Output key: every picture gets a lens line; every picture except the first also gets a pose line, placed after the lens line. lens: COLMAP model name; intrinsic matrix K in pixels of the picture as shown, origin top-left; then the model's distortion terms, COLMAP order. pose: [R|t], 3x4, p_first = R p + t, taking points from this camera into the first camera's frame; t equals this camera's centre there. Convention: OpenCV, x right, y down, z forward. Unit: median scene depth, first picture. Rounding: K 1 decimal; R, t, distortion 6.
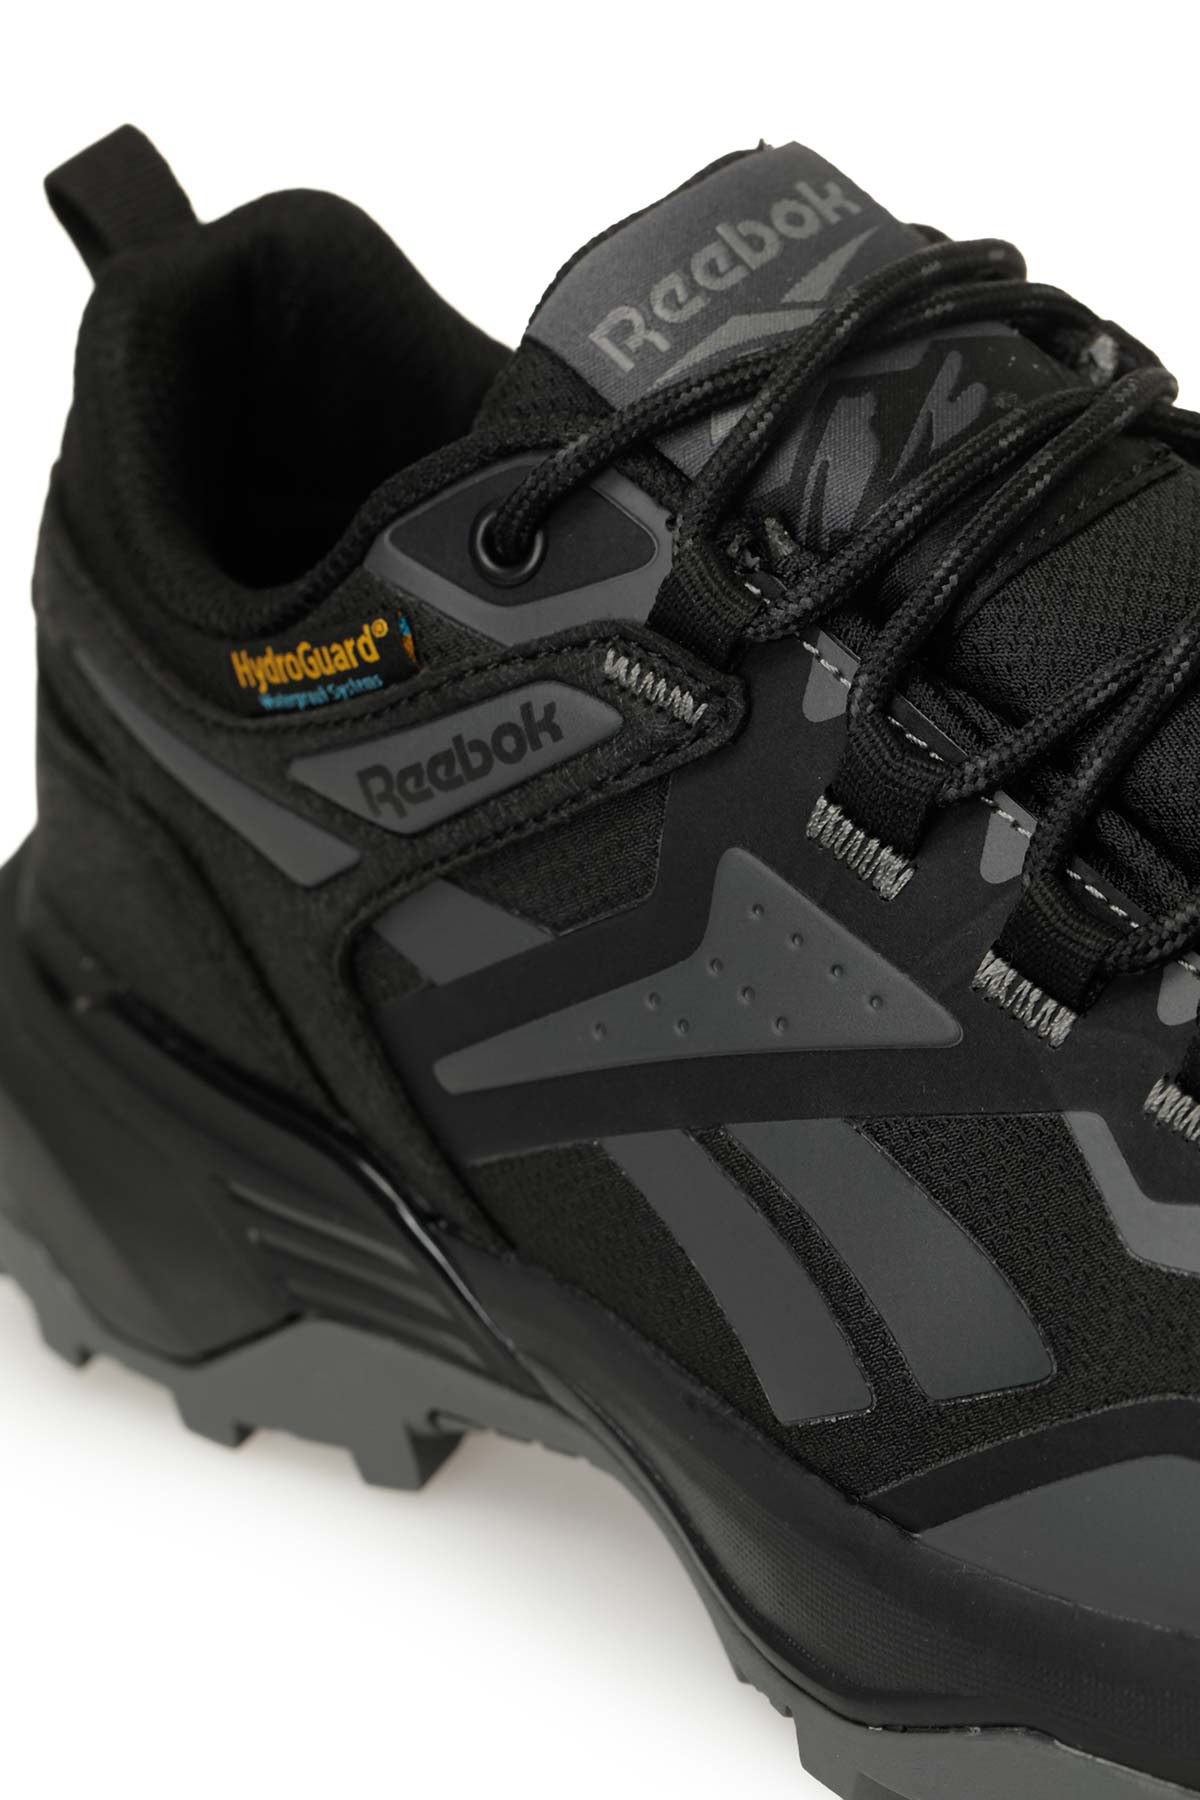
lens RADIAL K [[5877.3, 0, 600.0], [0, 5877.3, 900.0], [0, 0, 1]] dist [-0.057197, -0.617204]
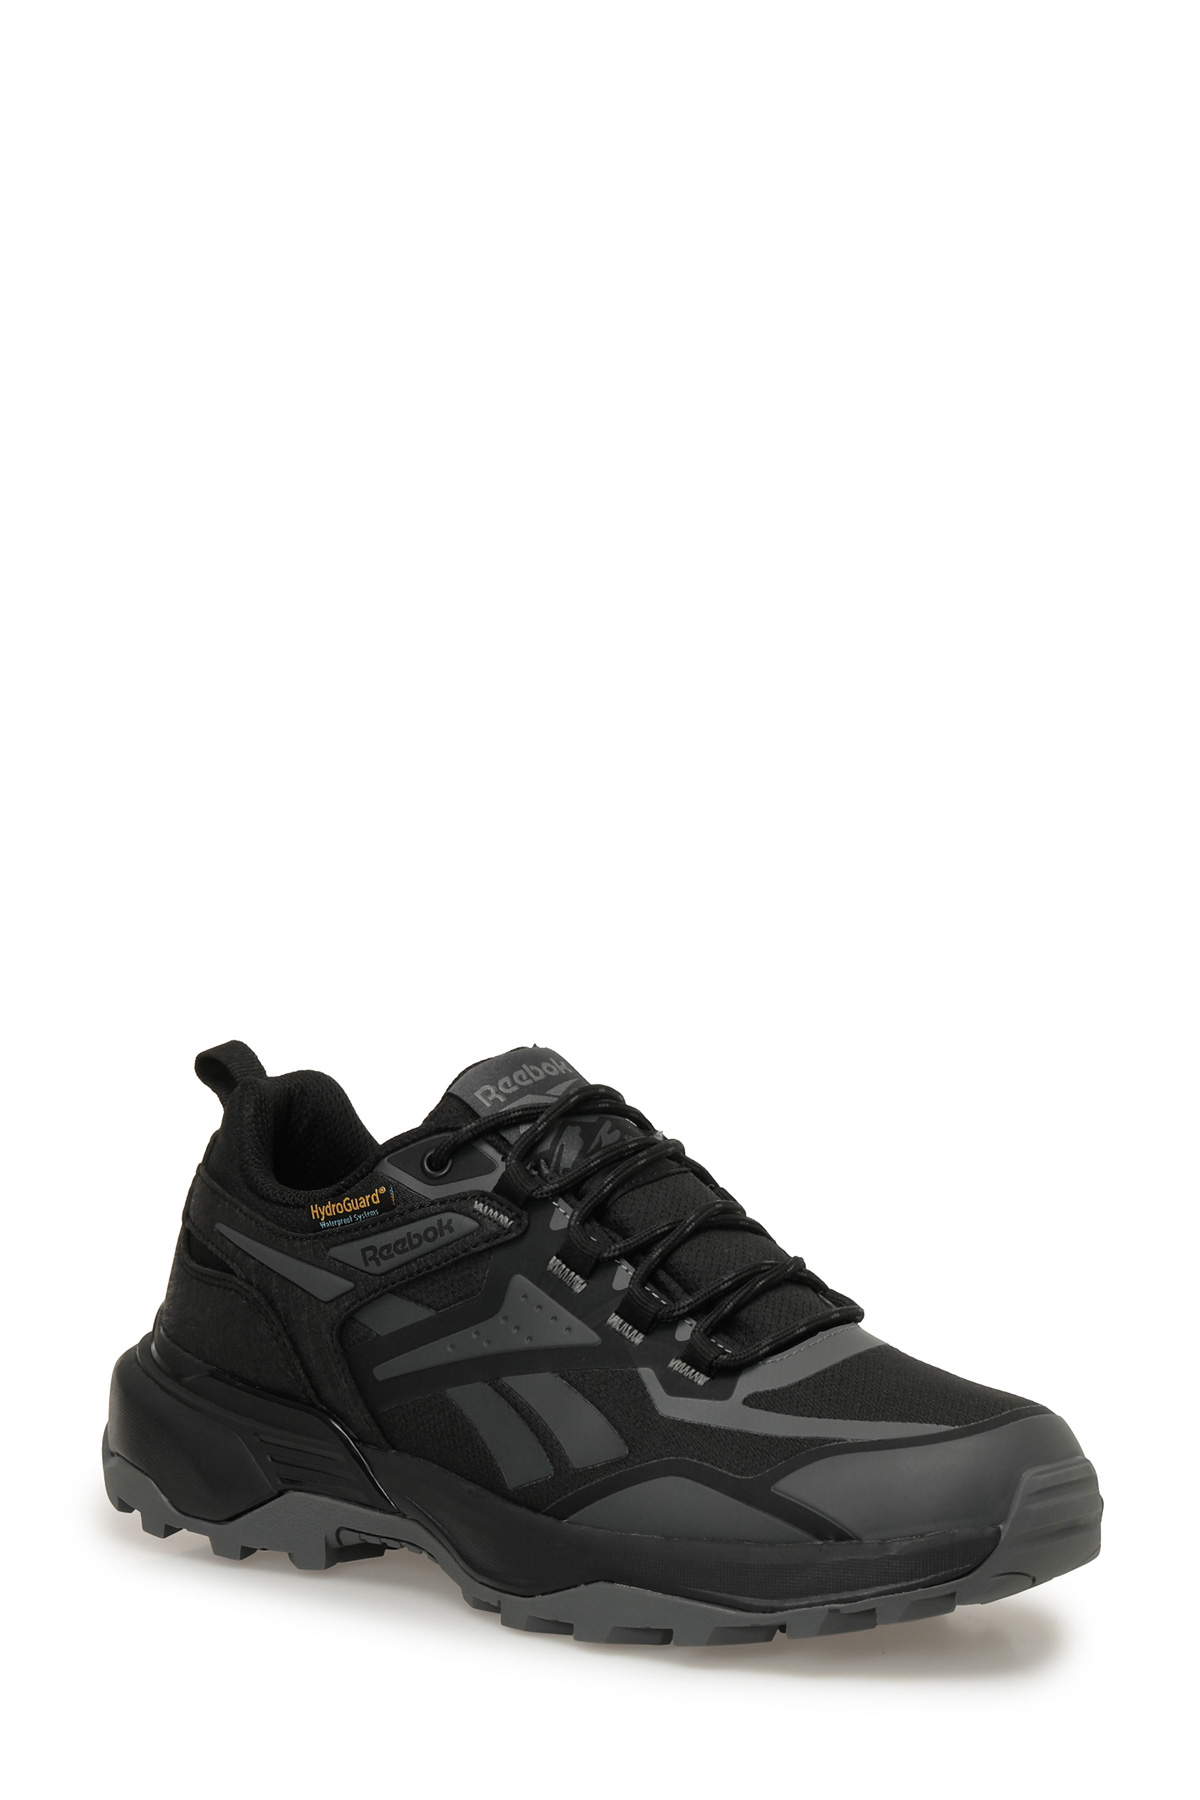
lens RADIAL K [[7439.6, 0, 600.0], [0, 7439.6, 900.0], [0, 0, 1]] dist [-0.005359, 0.484725]
pose [[0.976602, 0.151634, 0.152496, -0.473522], [-0.097981, 0.944968, -0.312146, 0.866753], [-0.191435, 0.289901, 0.937715, -2.186404]]
